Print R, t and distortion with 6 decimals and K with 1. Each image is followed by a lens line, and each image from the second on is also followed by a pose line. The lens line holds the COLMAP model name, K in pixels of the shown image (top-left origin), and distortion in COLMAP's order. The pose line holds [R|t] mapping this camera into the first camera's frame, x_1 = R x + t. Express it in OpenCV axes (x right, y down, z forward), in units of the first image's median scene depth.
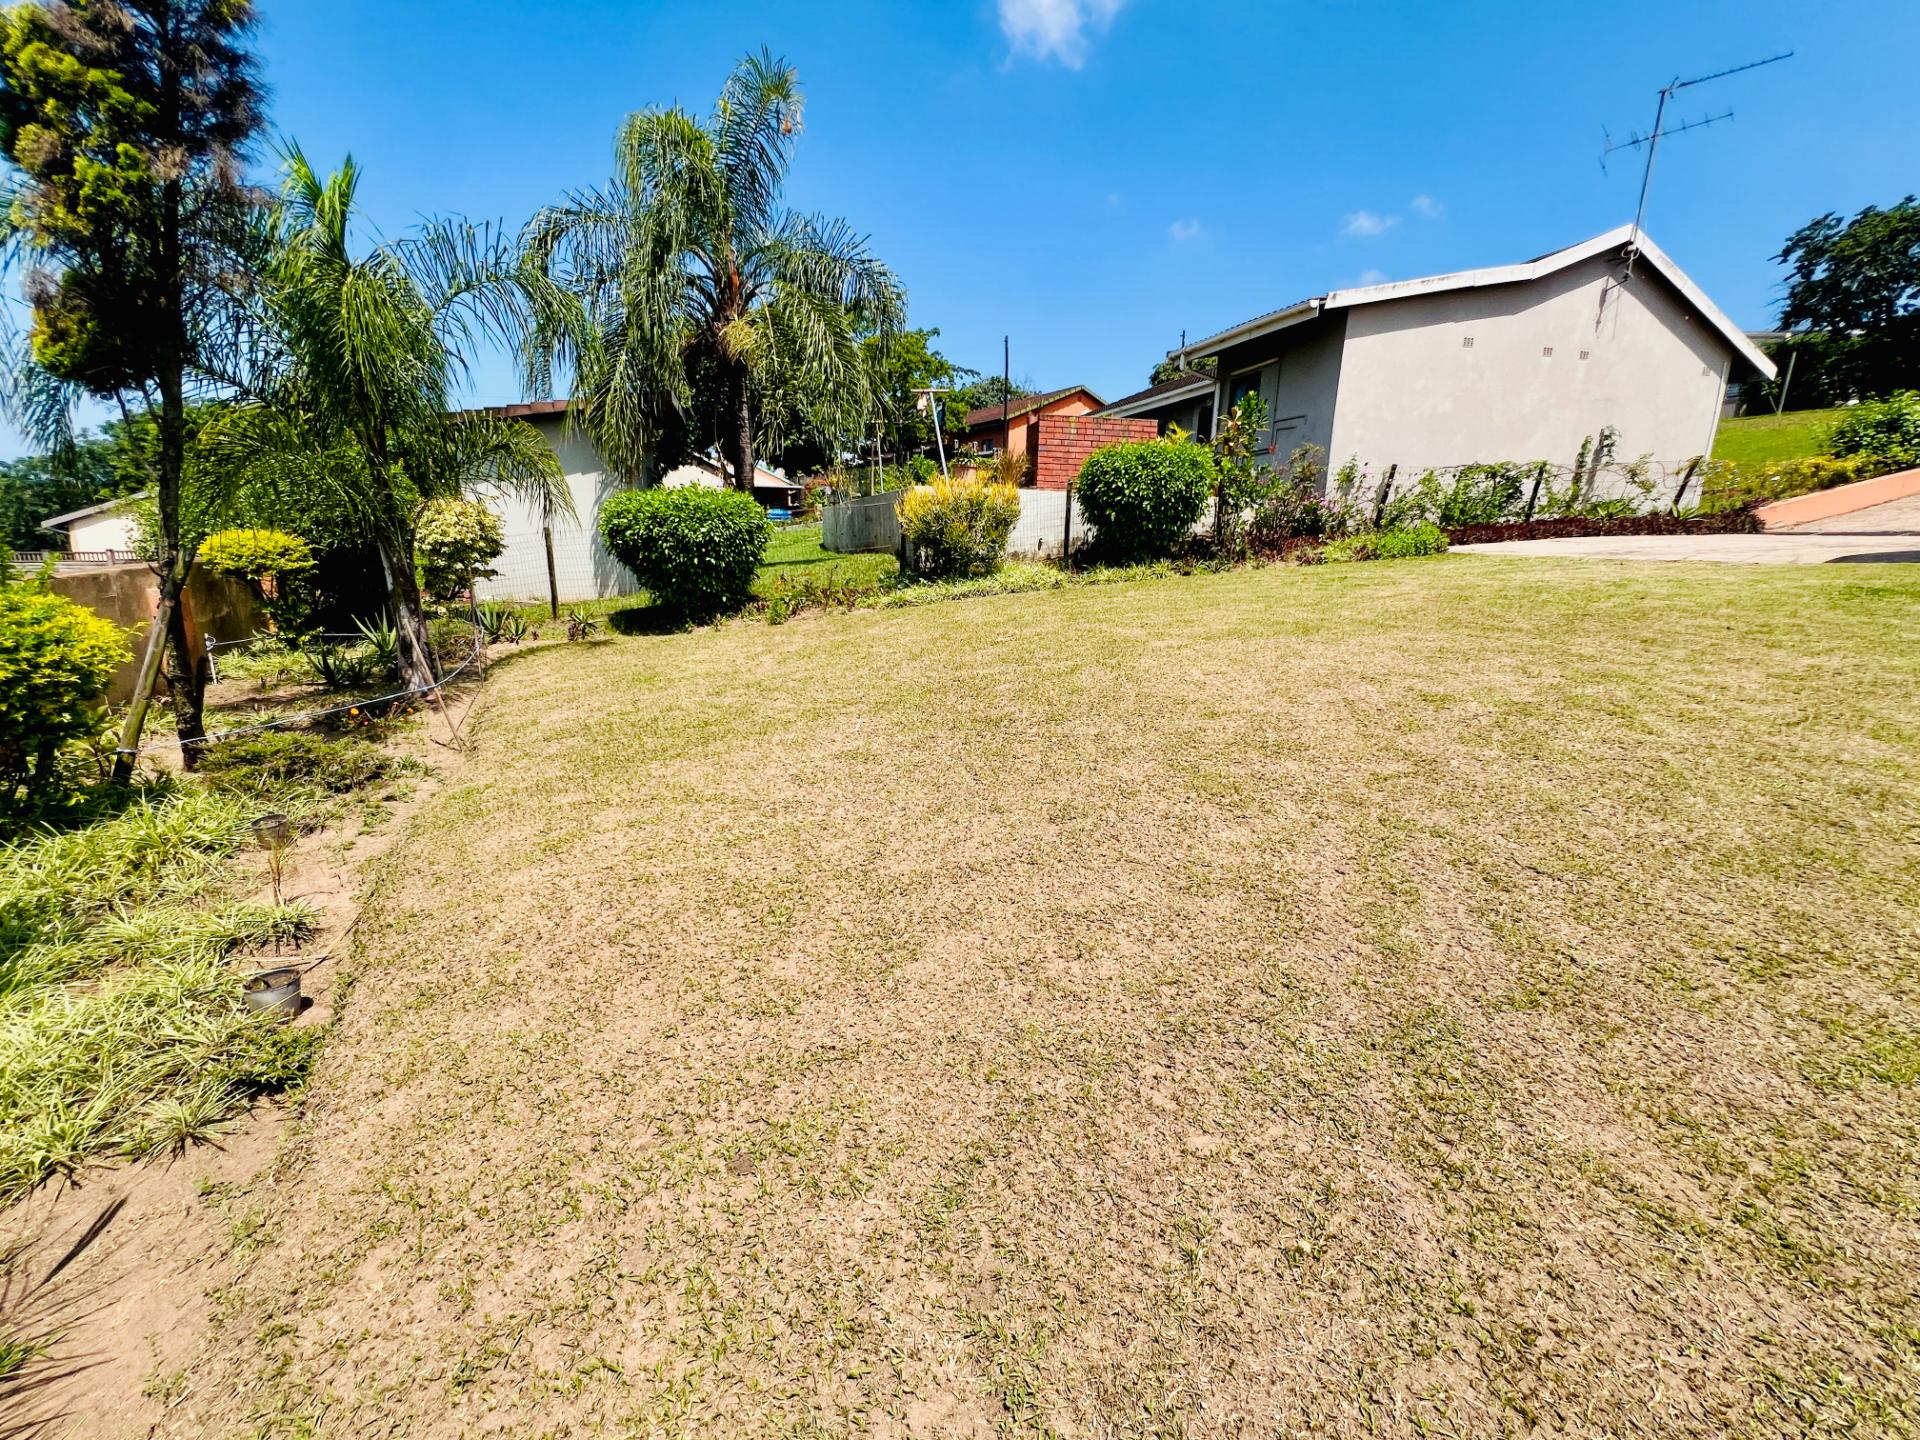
lens RADIAL K [[770.9, 0, 960.0], [0, 770.9, 720.0], [0, 0, 1]] dist [-0.001816, 0.000236]
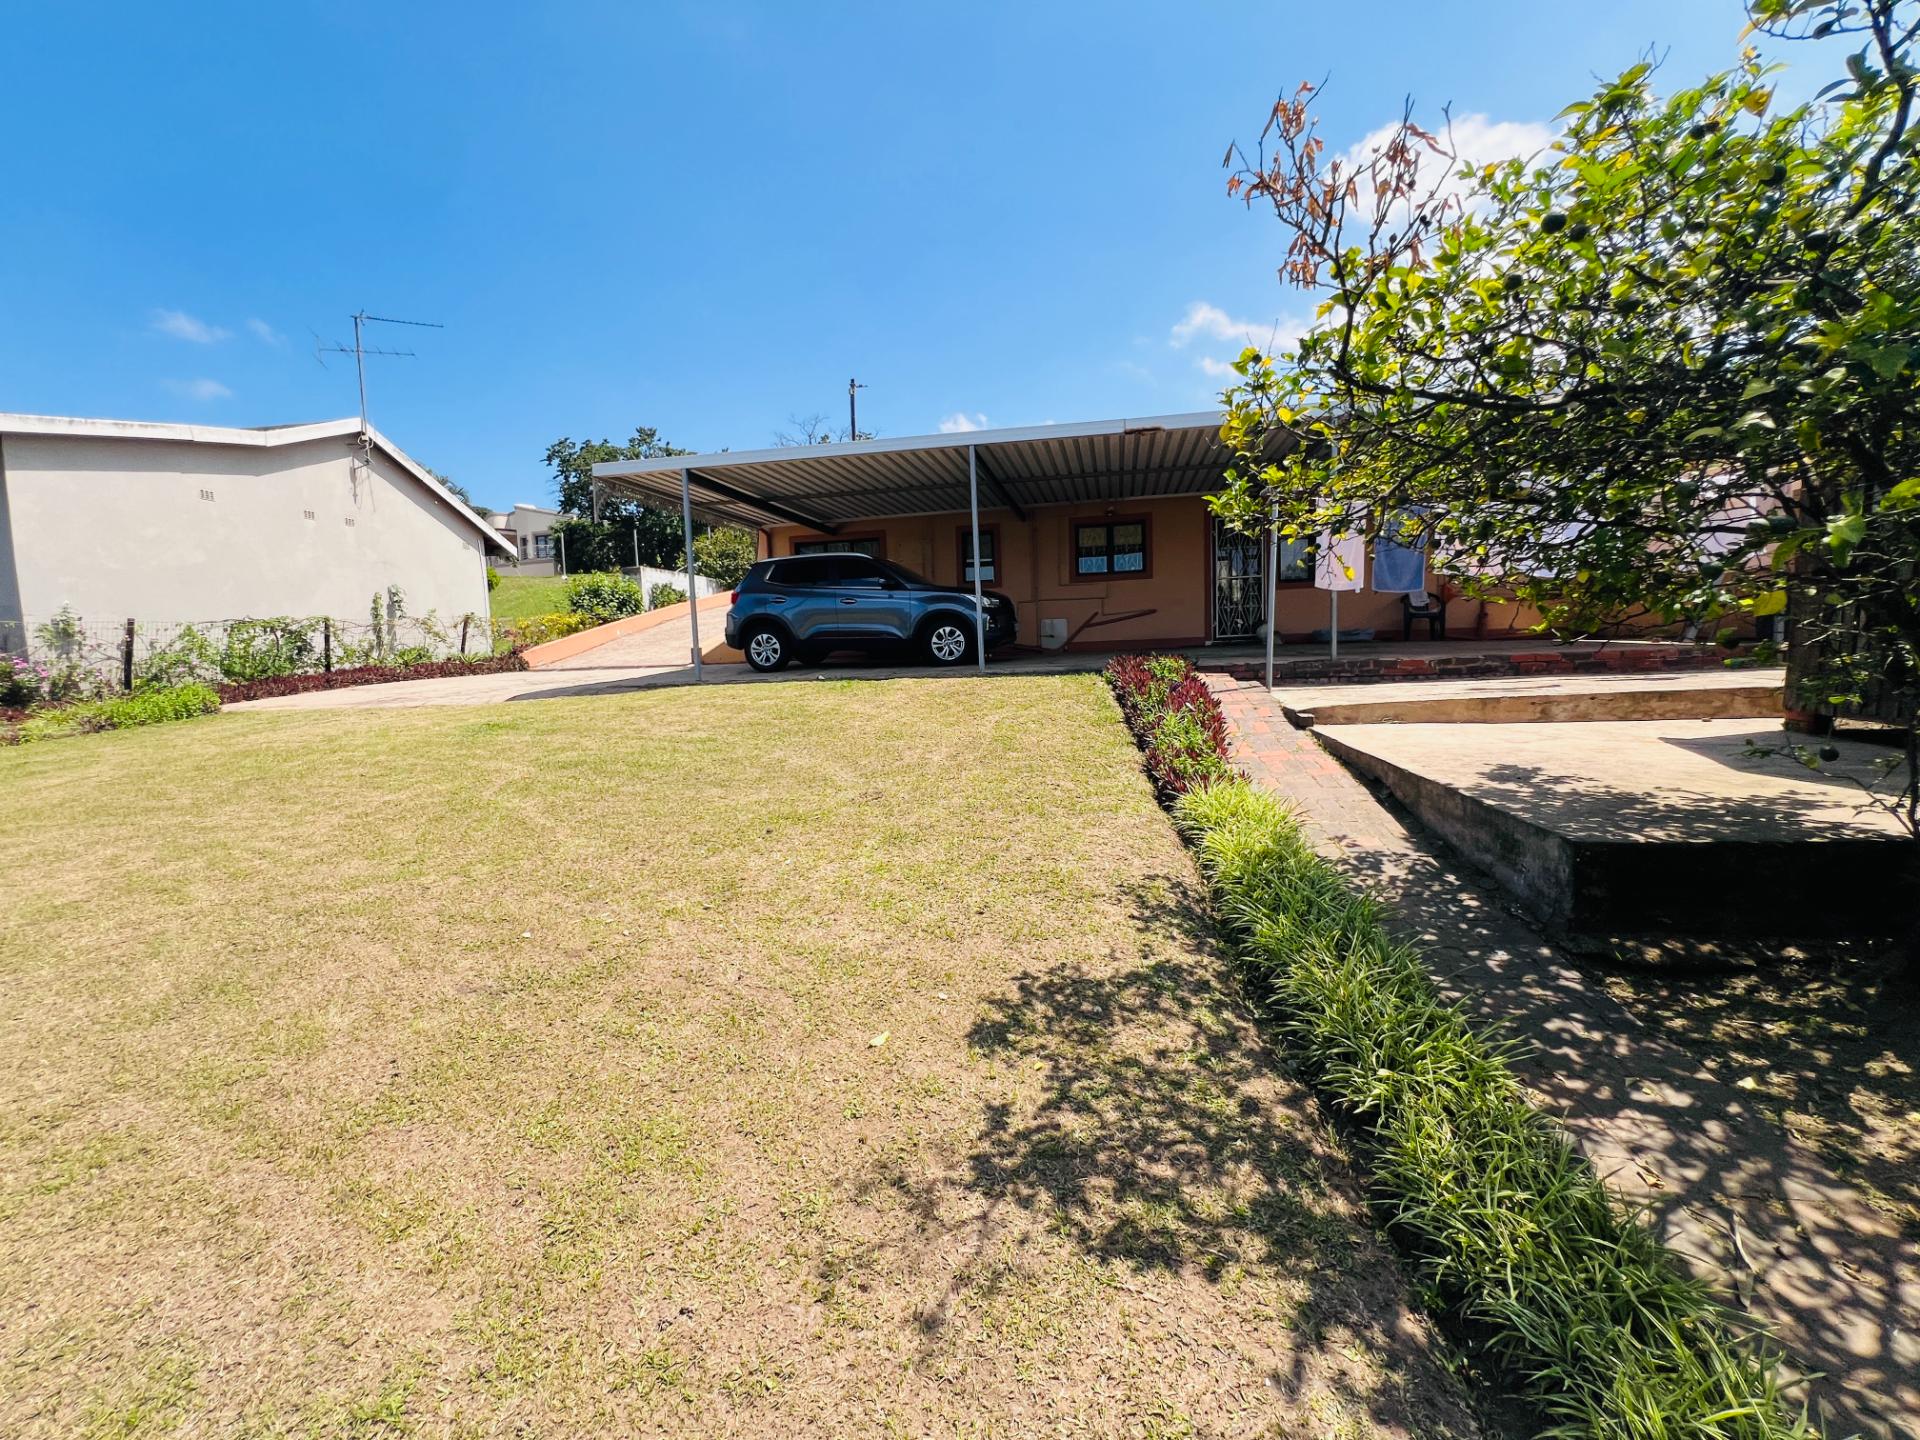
lens RADIAL K [[782.7, 0, 959.4], [0, 782.7, 707.7], [0, 0, 1]] dist [-0.001036, 0.000101]
pose [[0.386933, -0.099897, 0.916681, 0.102602], [0.260587, 0.965439, -0.004784, 0.013341], [-0.884521, 0.240726, 0.399592, -0.153950]]
